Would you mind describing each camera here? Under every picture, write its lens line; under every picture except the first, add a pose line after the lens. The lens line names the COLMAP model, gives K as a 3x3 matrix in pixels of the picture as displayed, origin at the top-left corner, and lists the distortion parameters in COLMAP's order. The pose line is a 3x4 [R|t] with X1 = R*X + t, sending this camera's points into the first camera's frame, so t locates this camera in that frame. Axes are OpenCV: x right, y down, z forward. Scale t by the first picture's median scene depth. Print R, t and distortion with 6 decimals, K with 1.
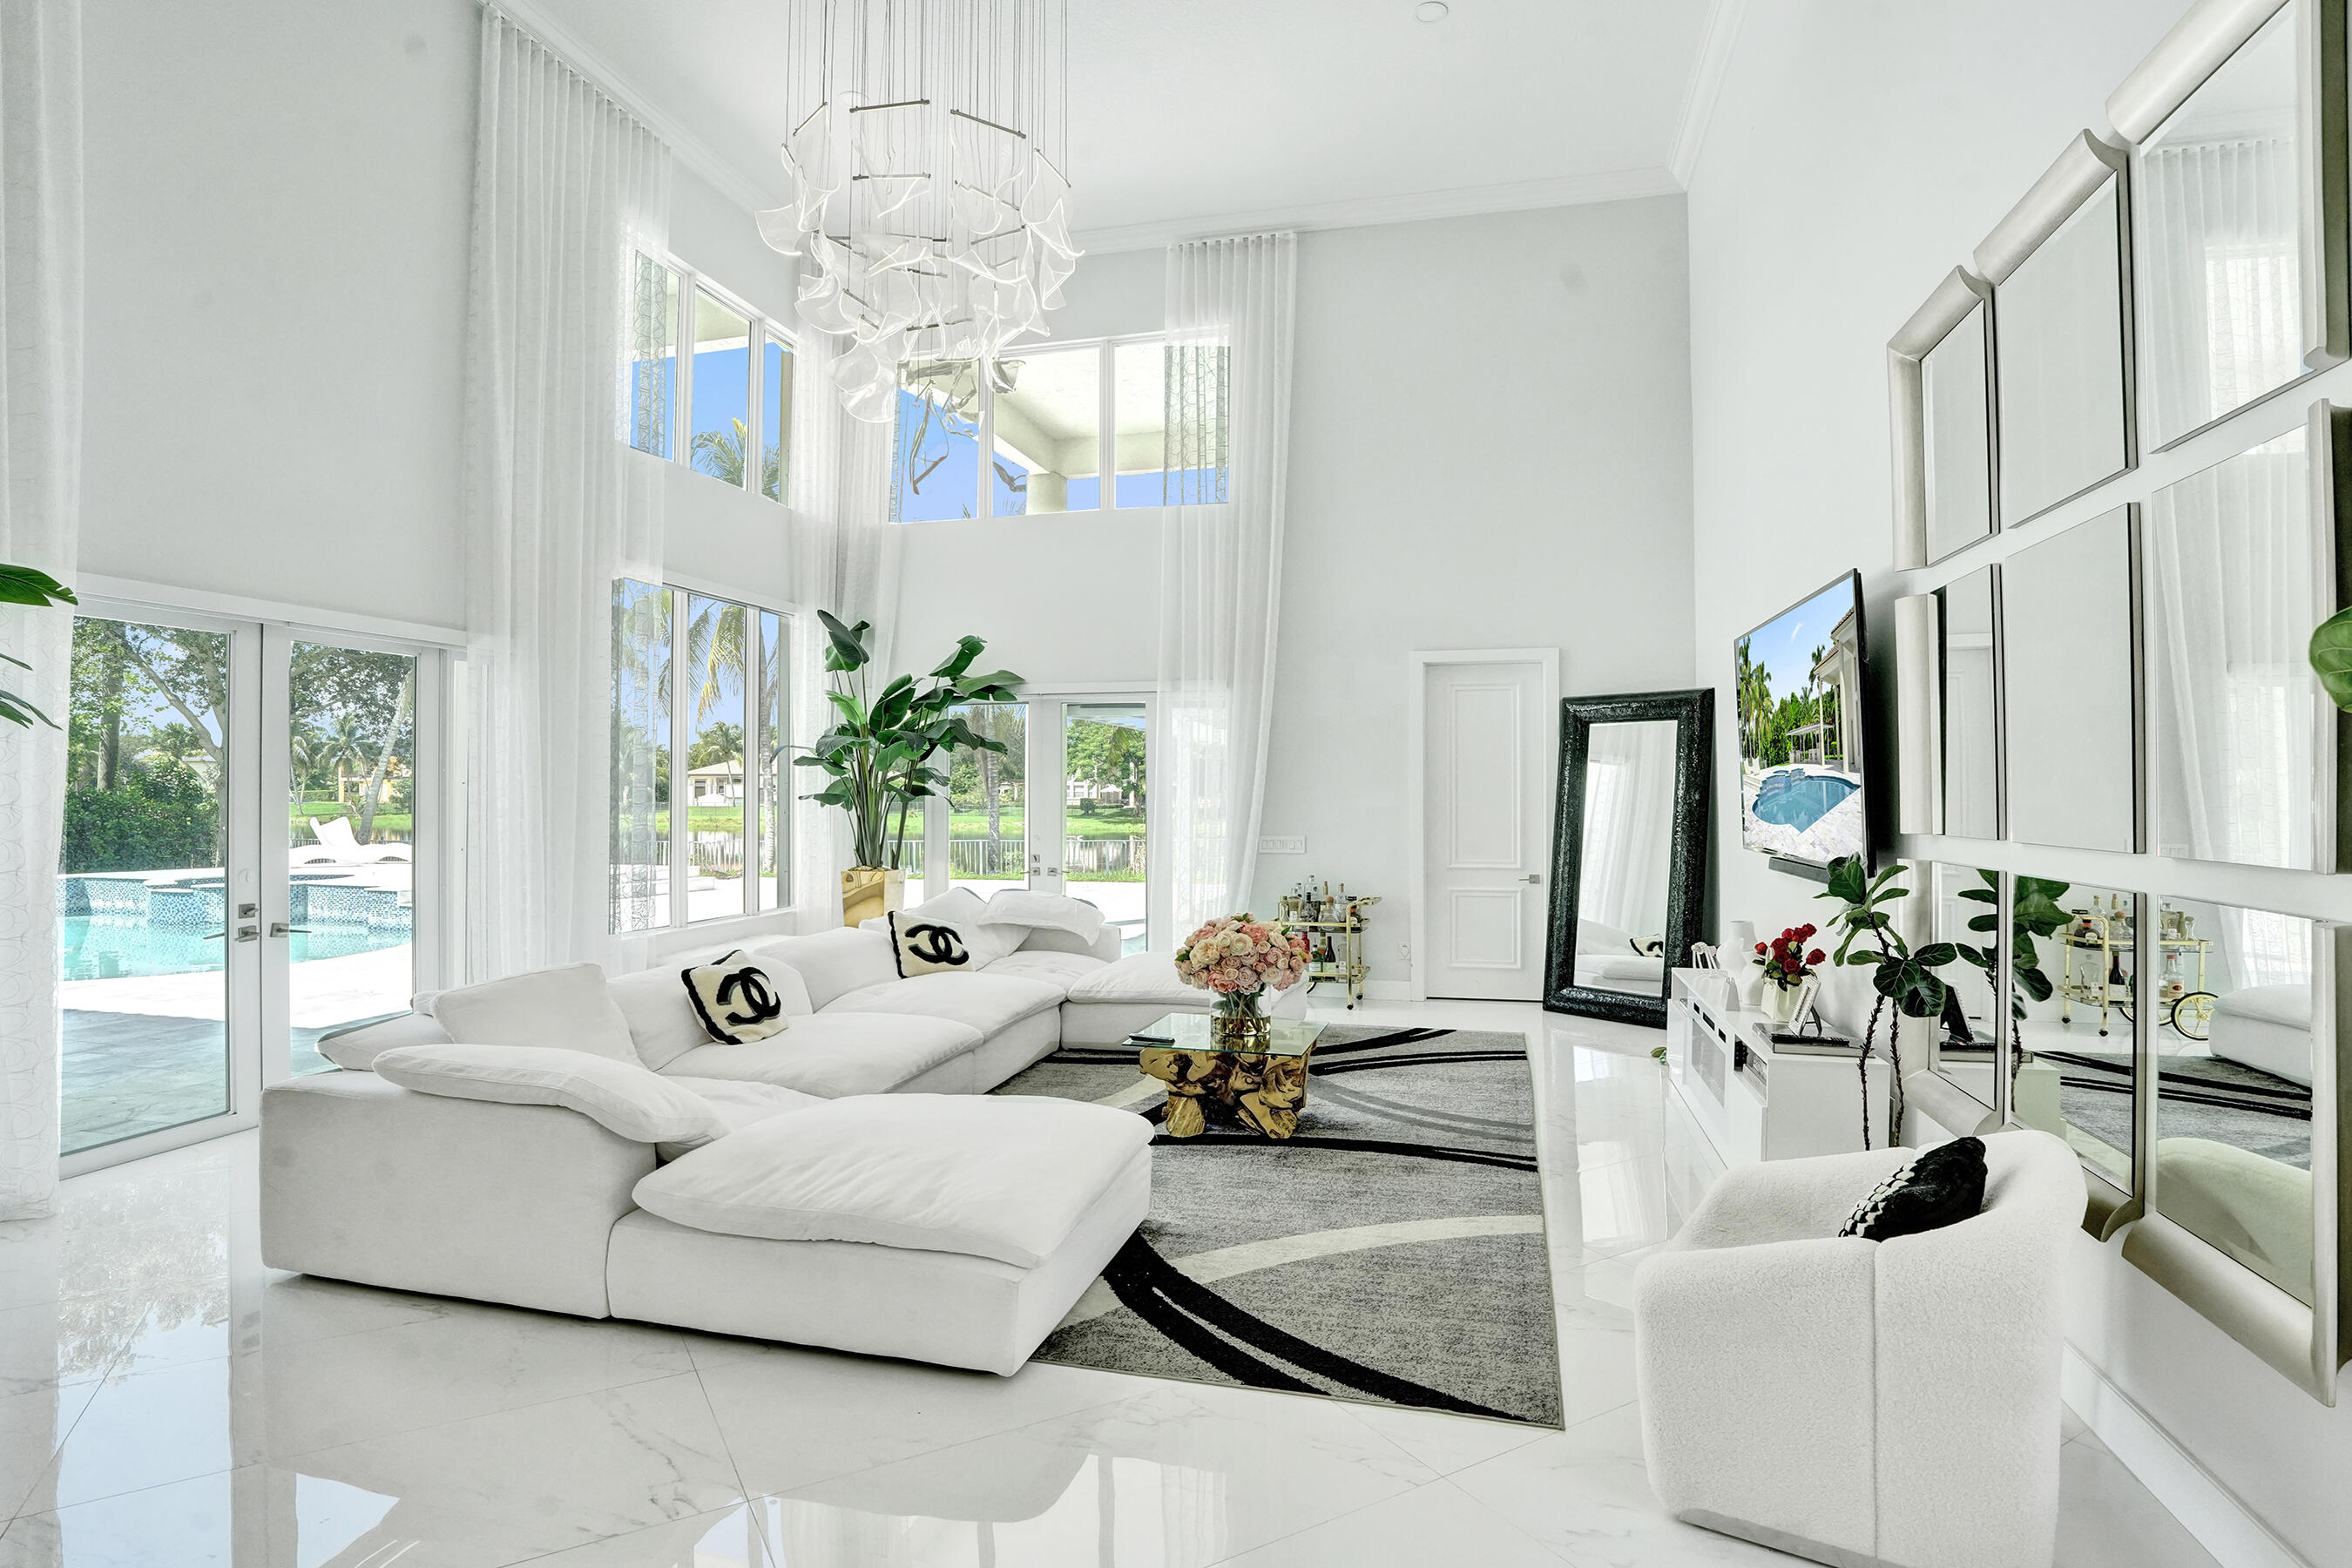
lens RADIAL K [[1227.1, 0, 1162.1], [0, 1227.1, 768.6], [0, 0, 1]] dist [-0.034798, 0.008606]
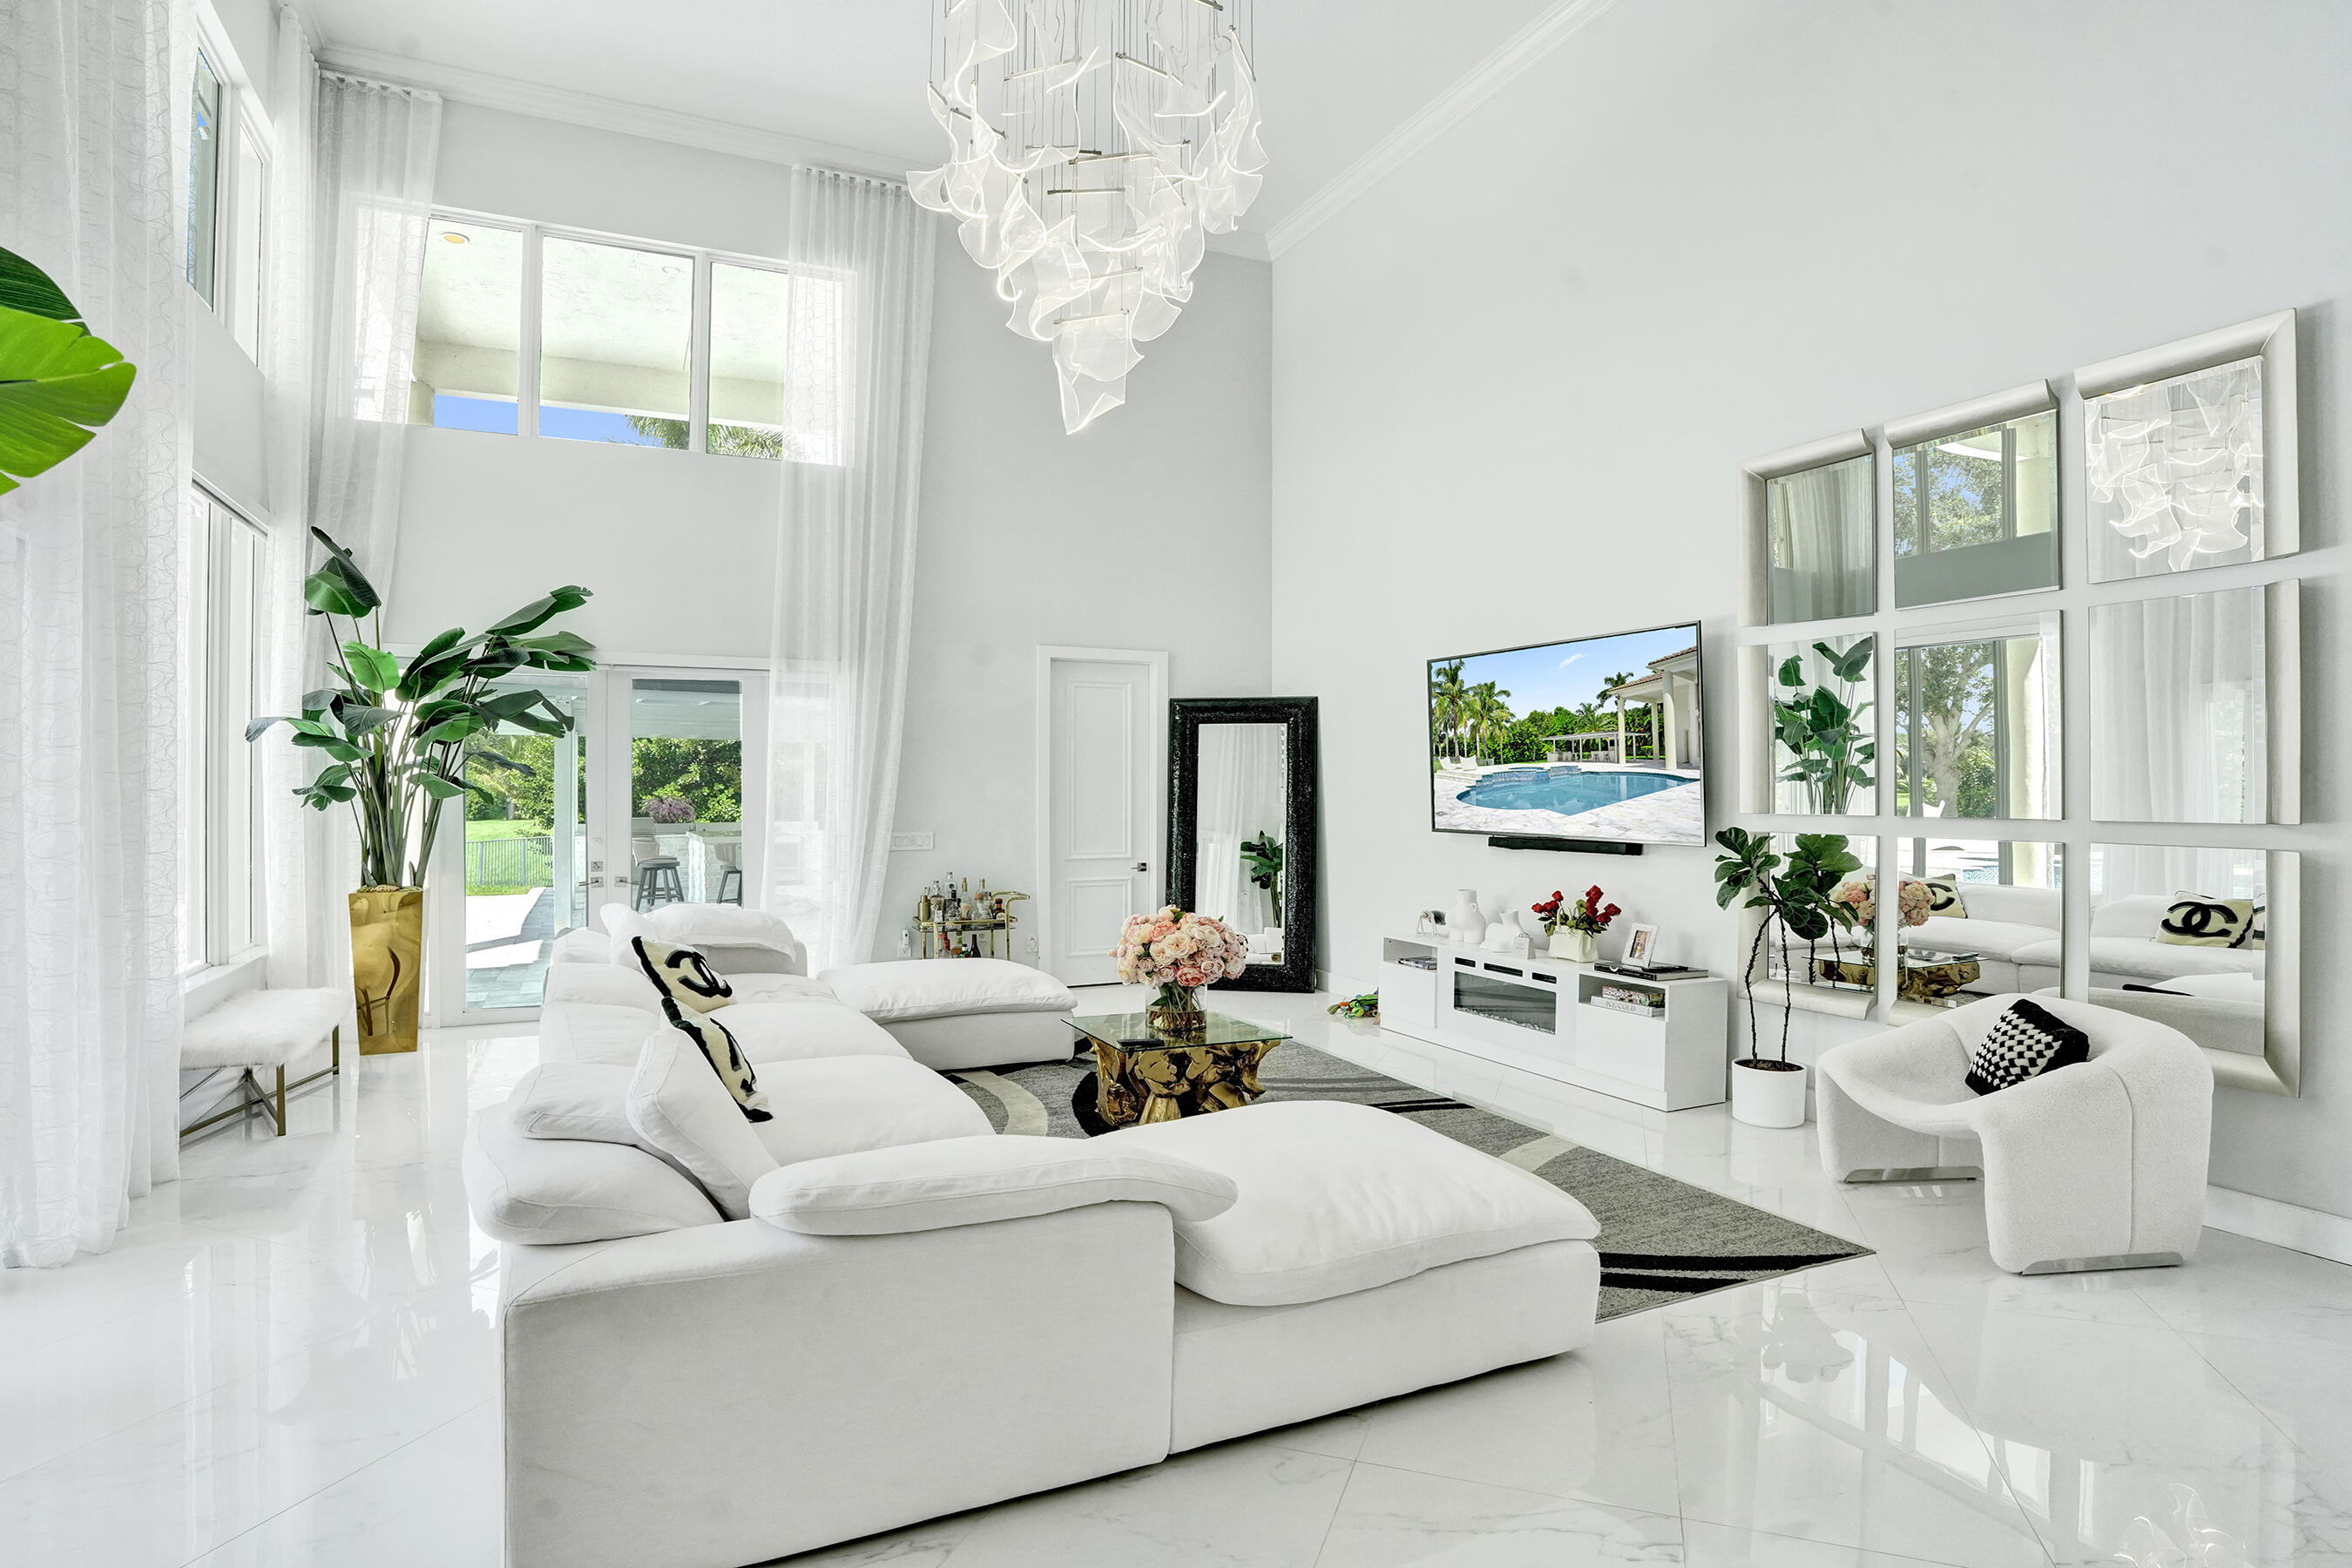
lens RADIAL K [[1227.1, 0, 1170.8], [0, 1227.1, 778.9], [0, 0, 1]] dist [-0.034798, 0.008606]
pose [[0.766263, 0.005054, 0.642508, -0.369409], [-0.011748, 0.999912, 0.006145, 0.006327], [-0.642420, -0.012257, 0.766255, 0.157046]]
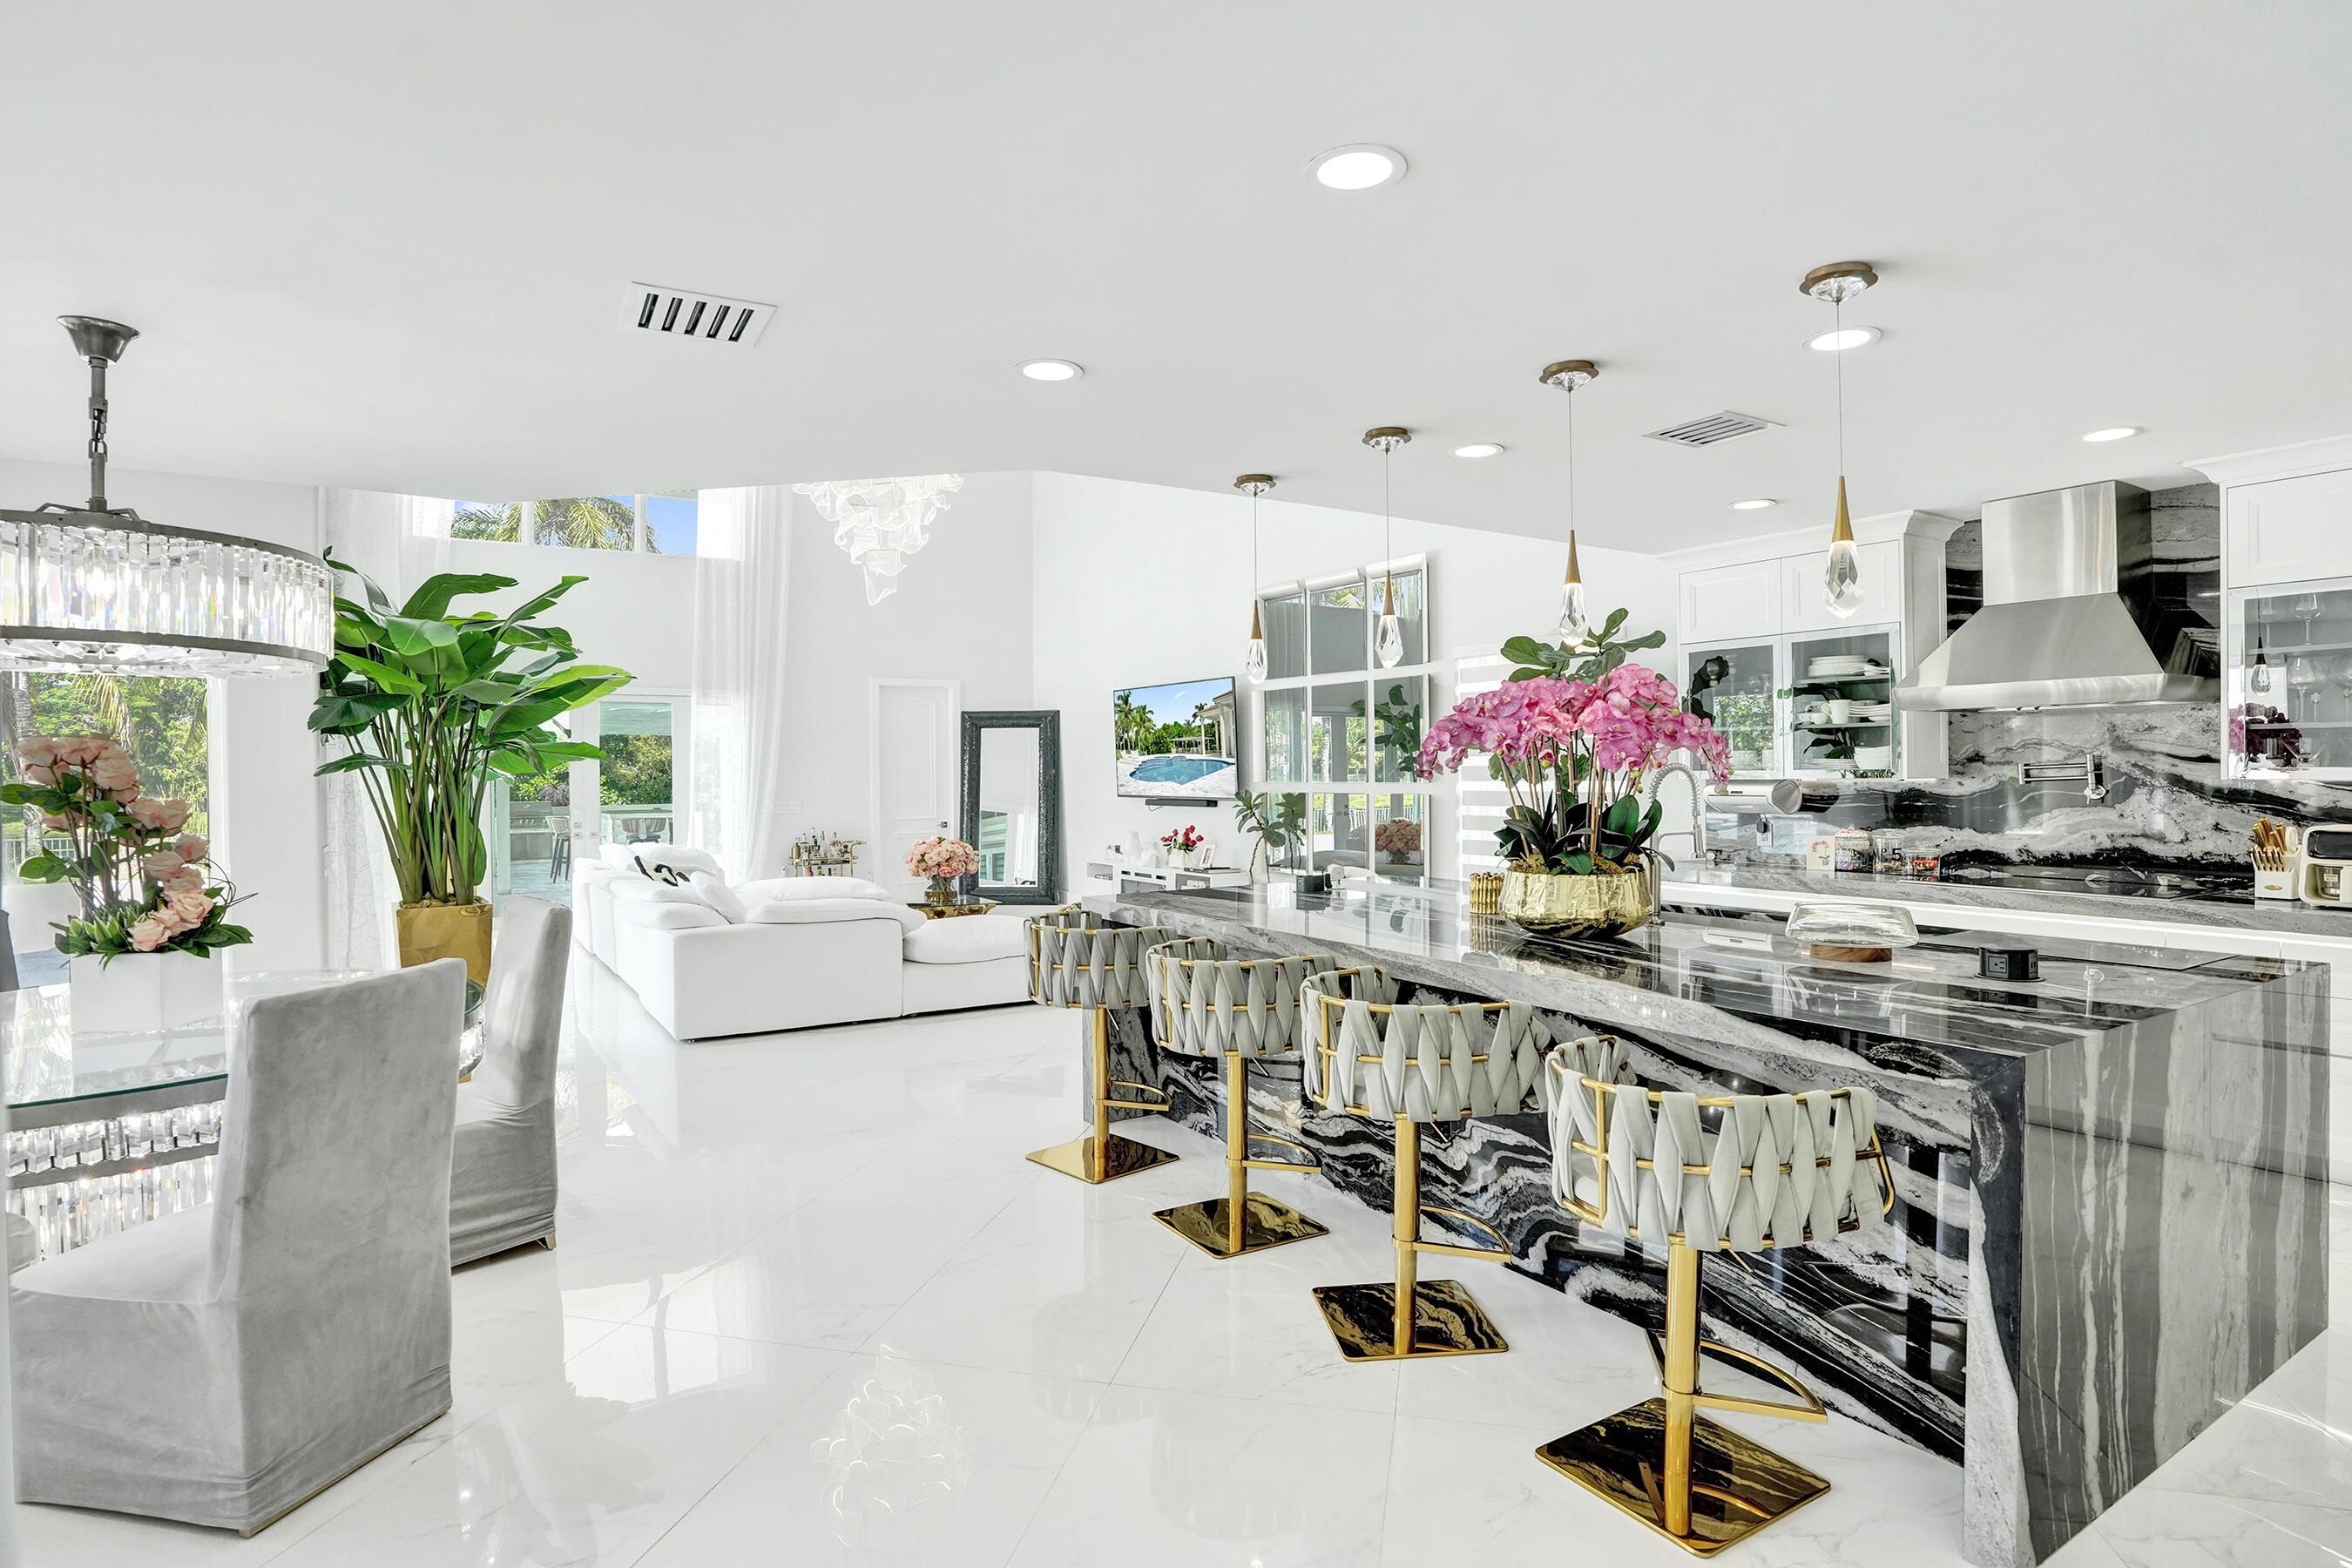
lens RADIAL K [[1227.1, 0, 1156.4], [0, 1227.1, 795.6], [0, 0, 1]] dist [-0.034798, 0.008606]
pose [[0.697488, -0.018800, 0.716350, -0.645965], [-0.004905, 0.999507, 0.031007, 0.001842], [-0.716580, -0.025141, 0.697052, -0.310281]]
